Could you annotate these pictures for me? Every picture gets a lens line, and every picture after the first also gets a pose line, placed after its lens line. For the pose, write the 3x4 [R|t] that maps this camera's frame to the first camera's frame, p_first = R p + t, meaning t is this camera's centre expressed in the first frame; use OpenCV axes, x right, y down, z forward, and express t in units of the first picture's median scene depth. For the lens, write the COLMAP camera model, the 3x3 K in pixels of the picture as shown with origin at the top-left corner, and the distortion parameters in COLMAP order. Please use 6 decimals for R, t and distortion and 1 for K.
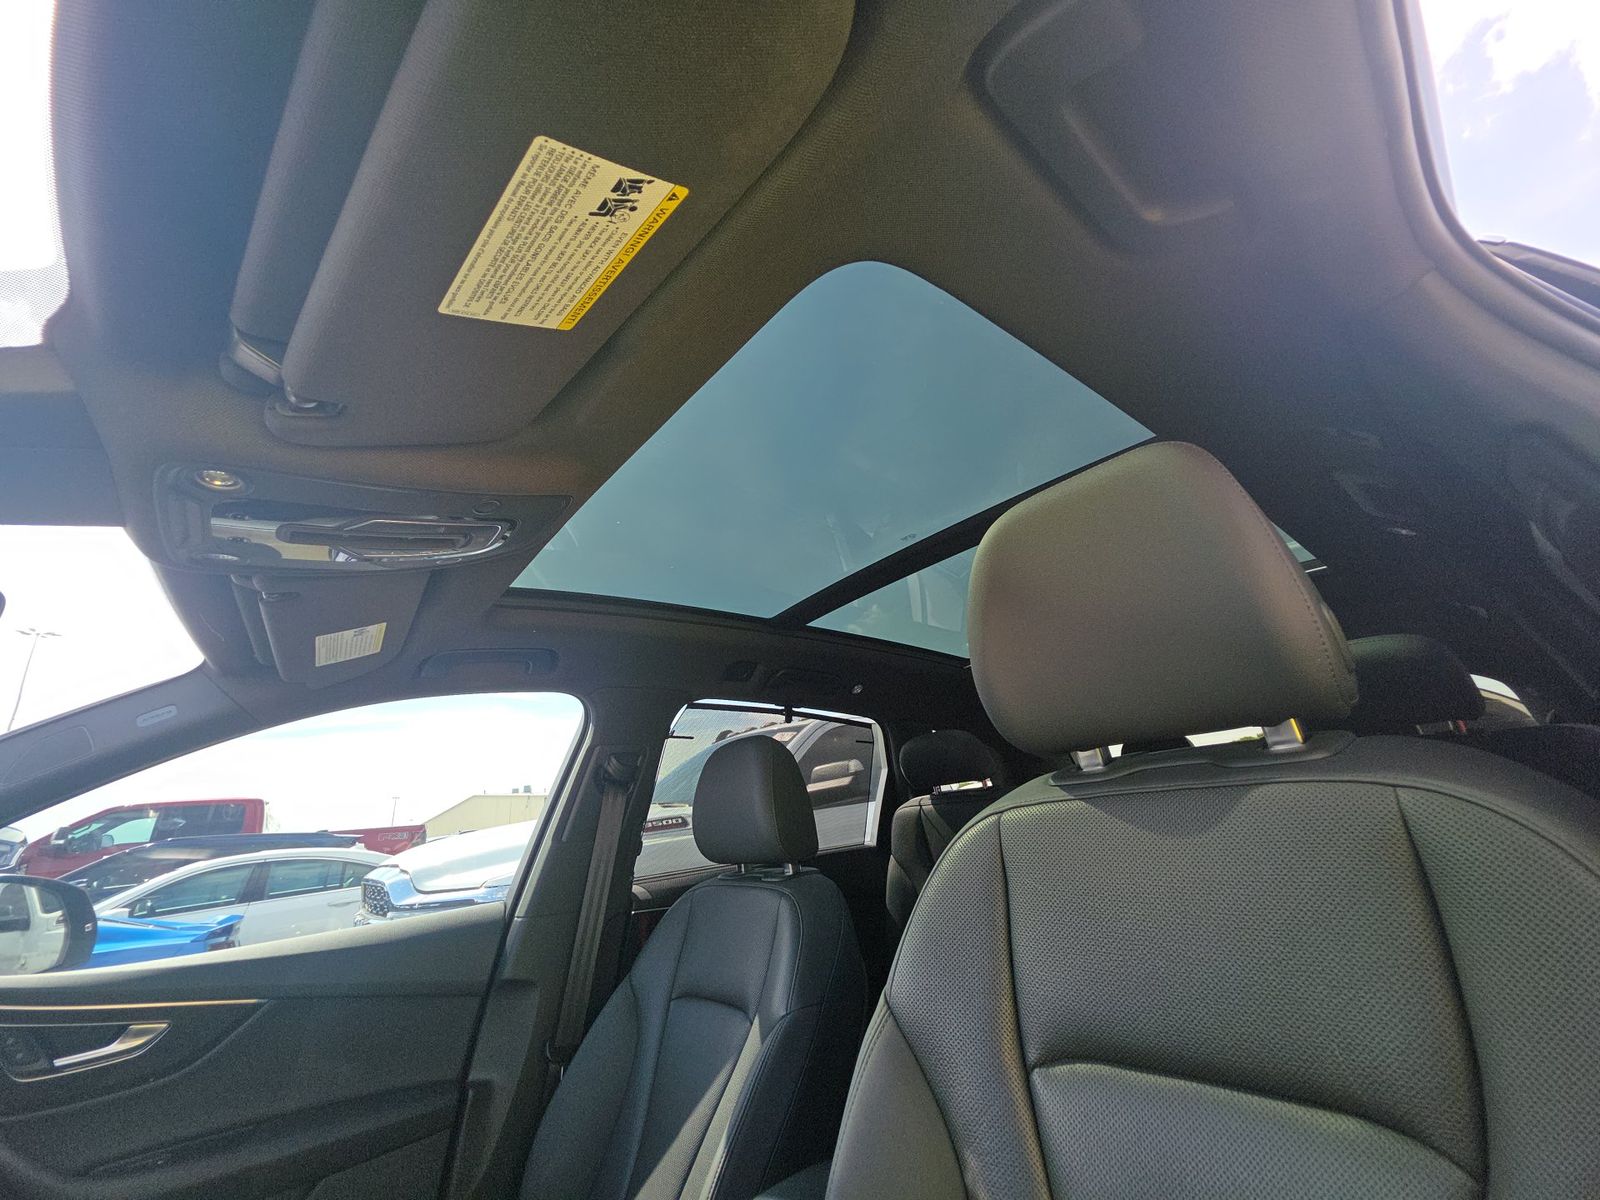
lens RADIAL K [[635.5, 0, 800.0], [0, 635.5, 600.0], [0, 0, 1]] dist [-0.000053, -0.000077]
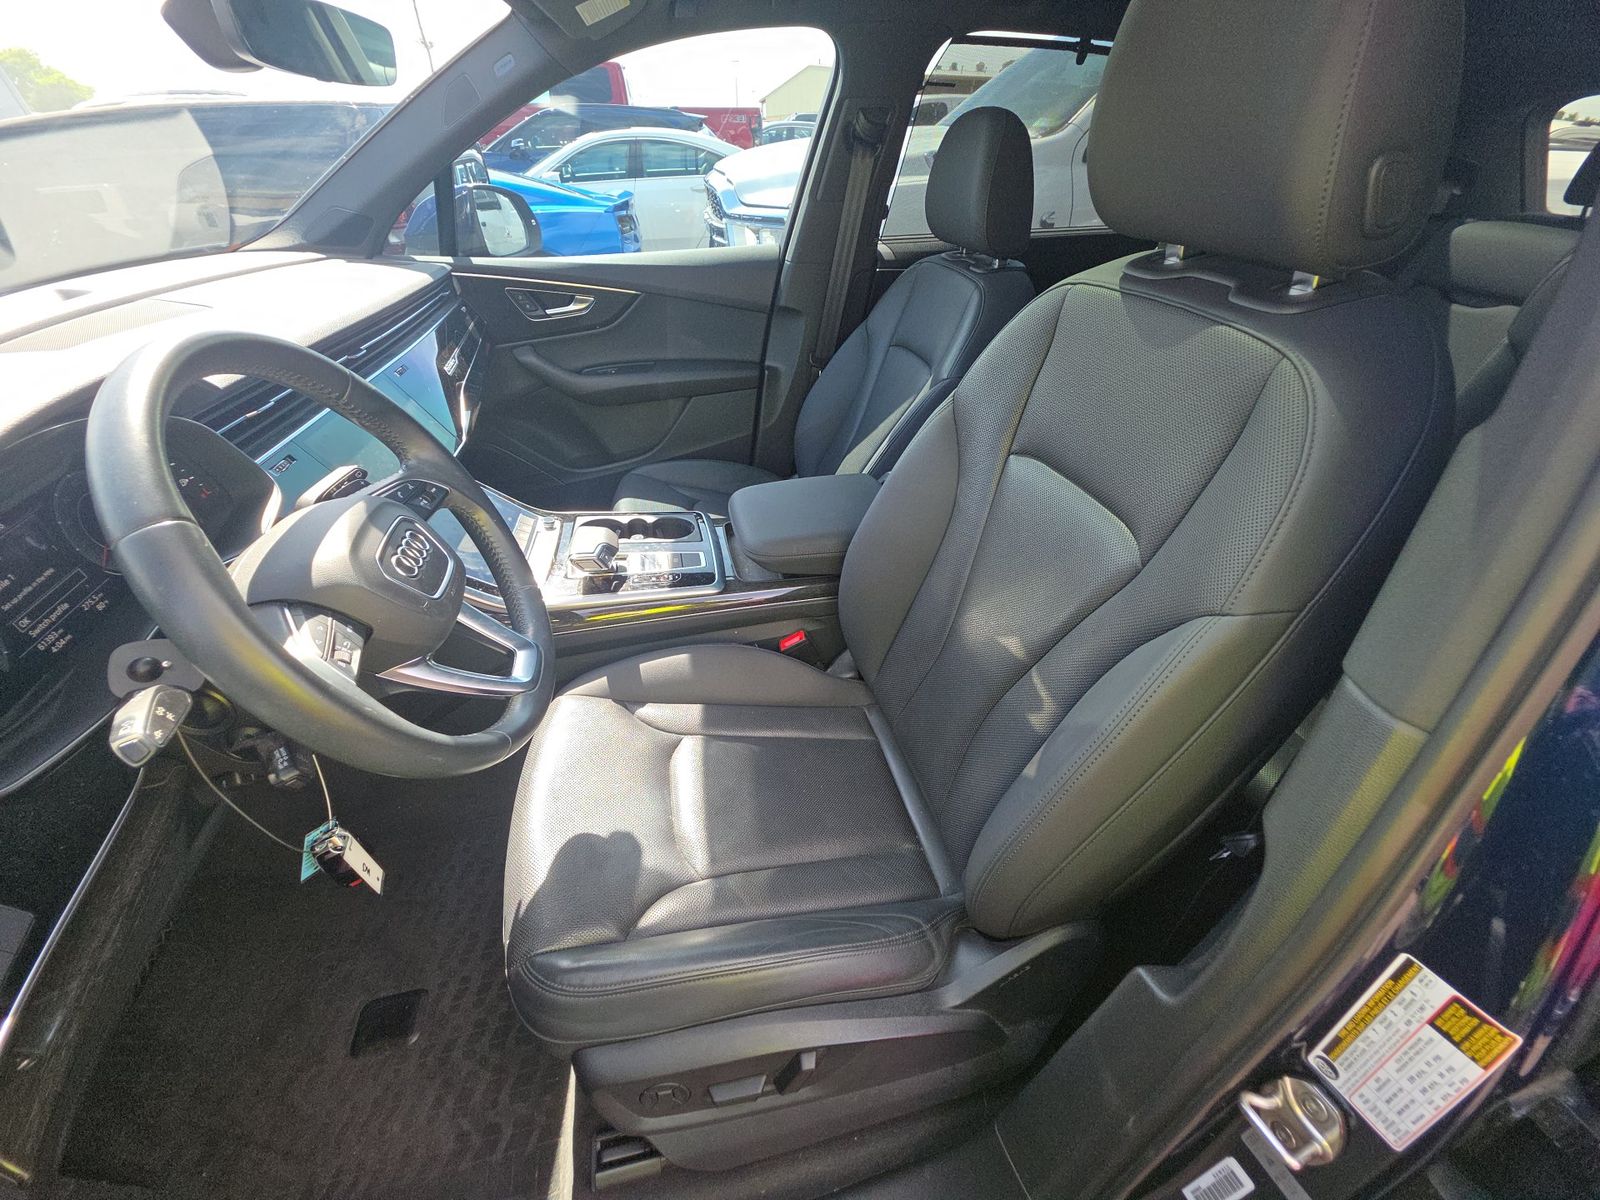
lens RADIAL K [[635.5, 0, 800.0], [0, 635.5, 600.0], [0, 0, 1]] dist [-0.000053, -0.000077]
pose [[0.890198, 0.333355, -0.310518, 0.195242], [0.074350, 0.566153, 0.820940, -0.154865], [0.449465, -0.753887, 0.479203, -0.108331]]
